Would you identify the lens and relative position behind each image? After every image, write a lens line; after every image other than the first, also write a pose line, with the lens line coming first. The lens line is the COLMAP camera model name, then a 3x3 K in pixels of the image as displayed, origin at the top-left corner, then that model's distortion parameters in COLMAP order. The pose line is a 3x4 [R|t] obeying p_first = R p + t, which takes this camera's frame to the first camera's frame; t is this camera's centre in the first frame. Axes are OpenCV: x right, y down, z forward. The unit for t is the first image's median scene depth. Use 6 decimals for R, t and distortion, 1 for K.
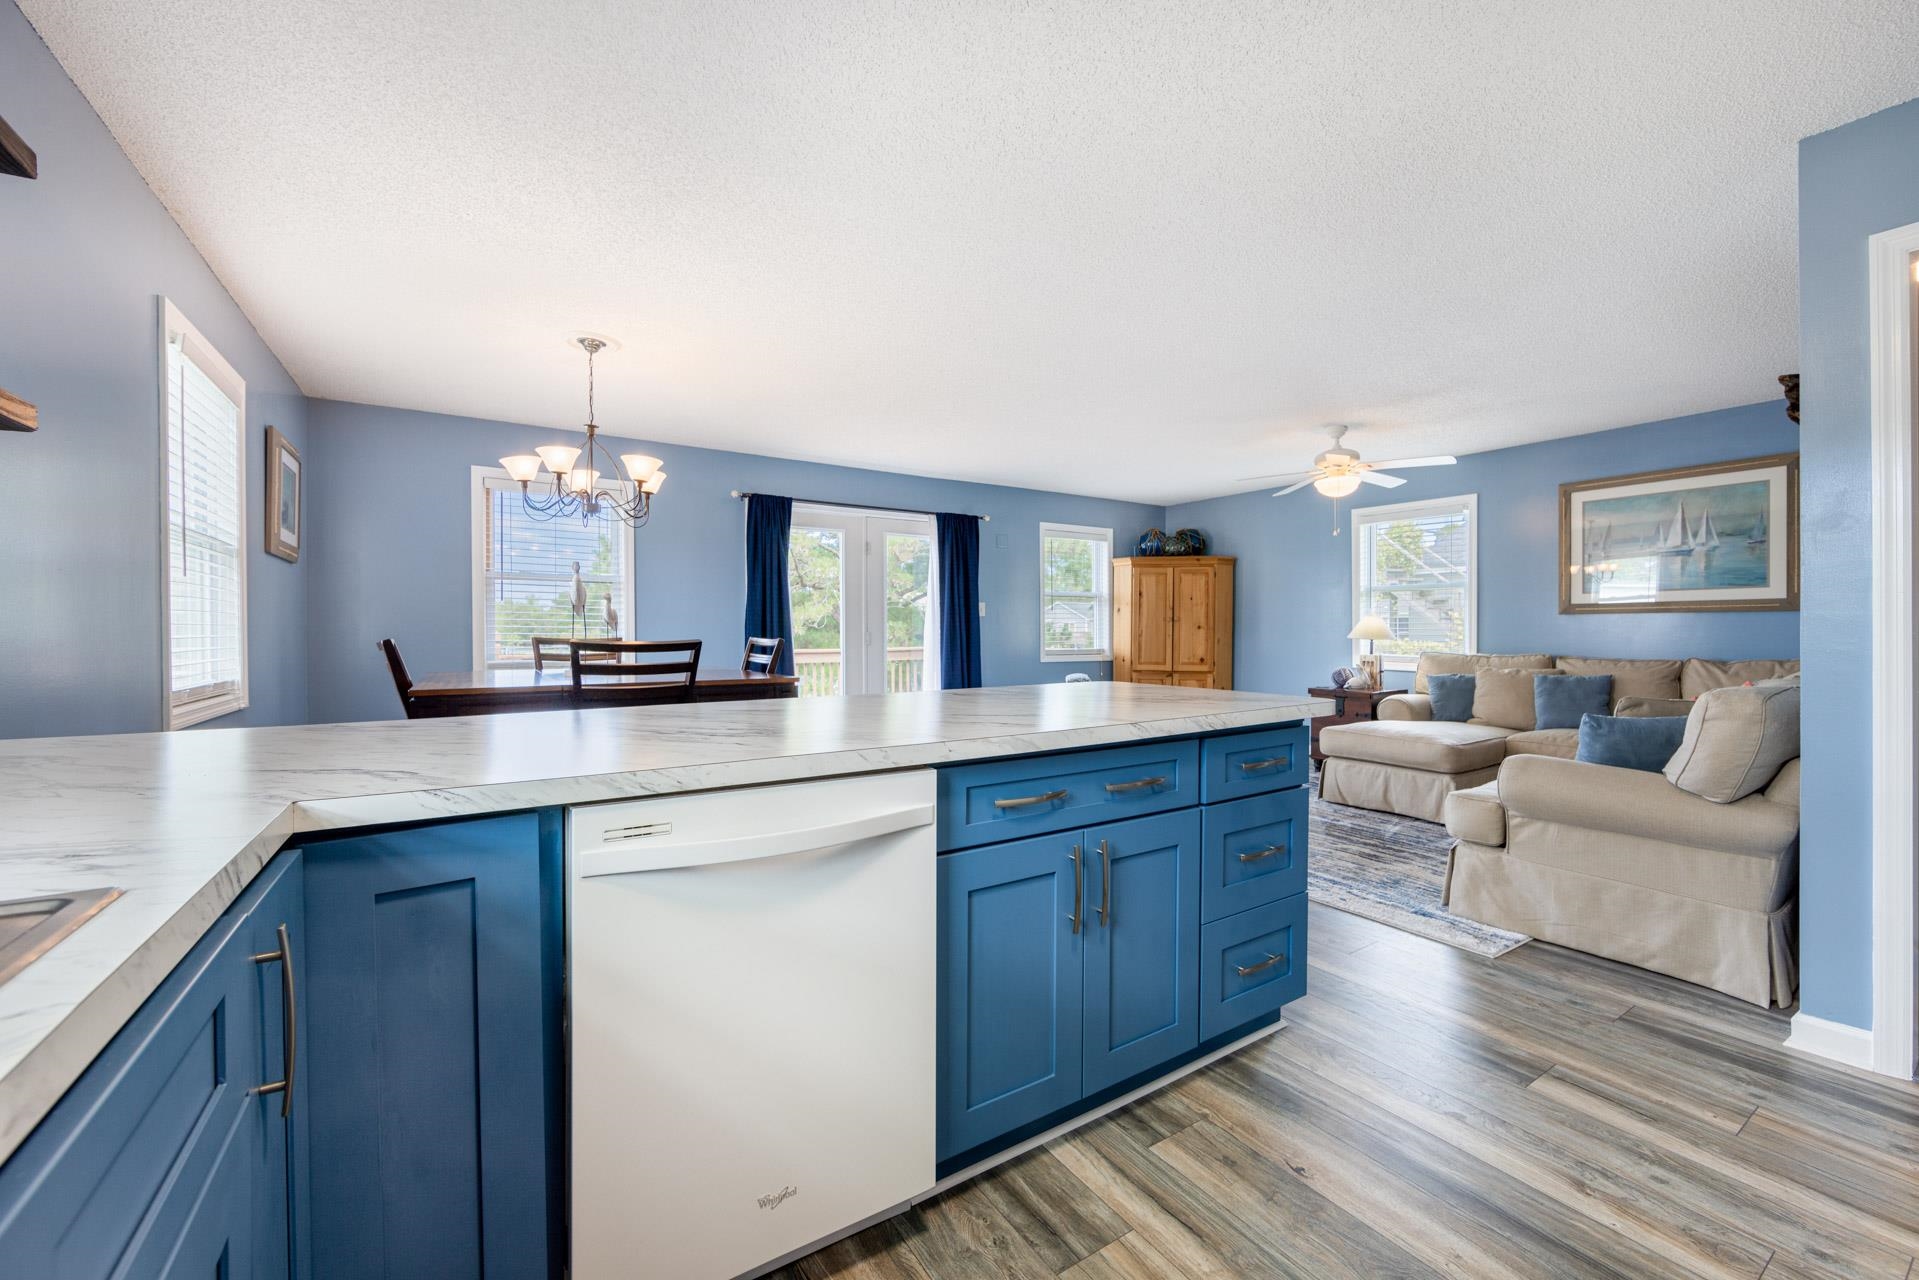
lens RADIAL K [[750.2, 0, 959.7], [0, 750.2, 635.9], [0, 0, 1]] dist [-0.002808, -0.000415]
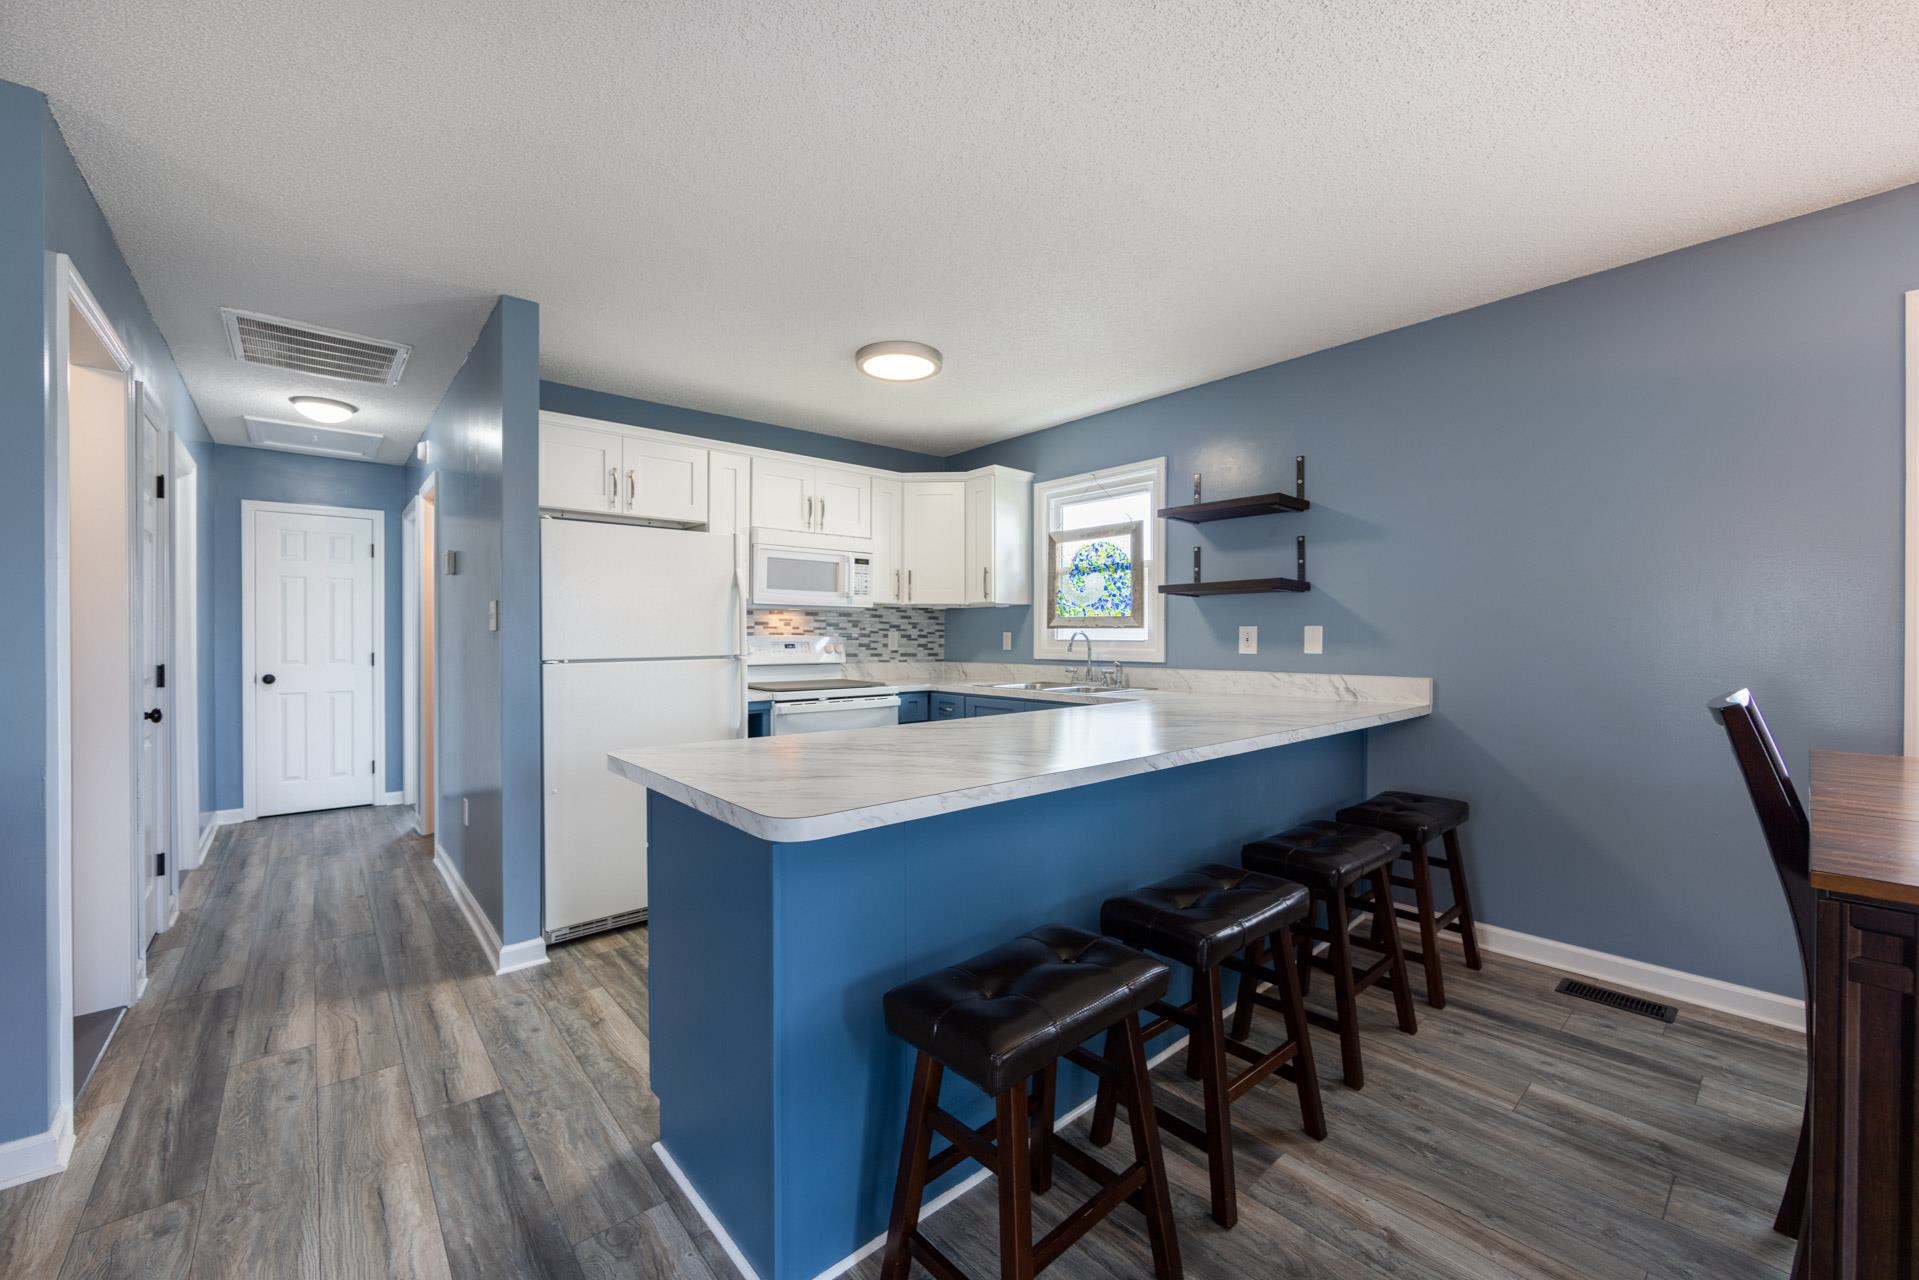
lens RADIAL K [[750.2, 0, 964.3], [0, 750.2, 637.9], [0, 0, 1]] dist [-0.002808, -0.000415]
pose [[-0.989189, 0.004408, -0.146581, 0.097165], [0.002790, 0.999933, 0.011246, -0.024425], [0.146620, 0.010716, -0.989135, 0.842807]]
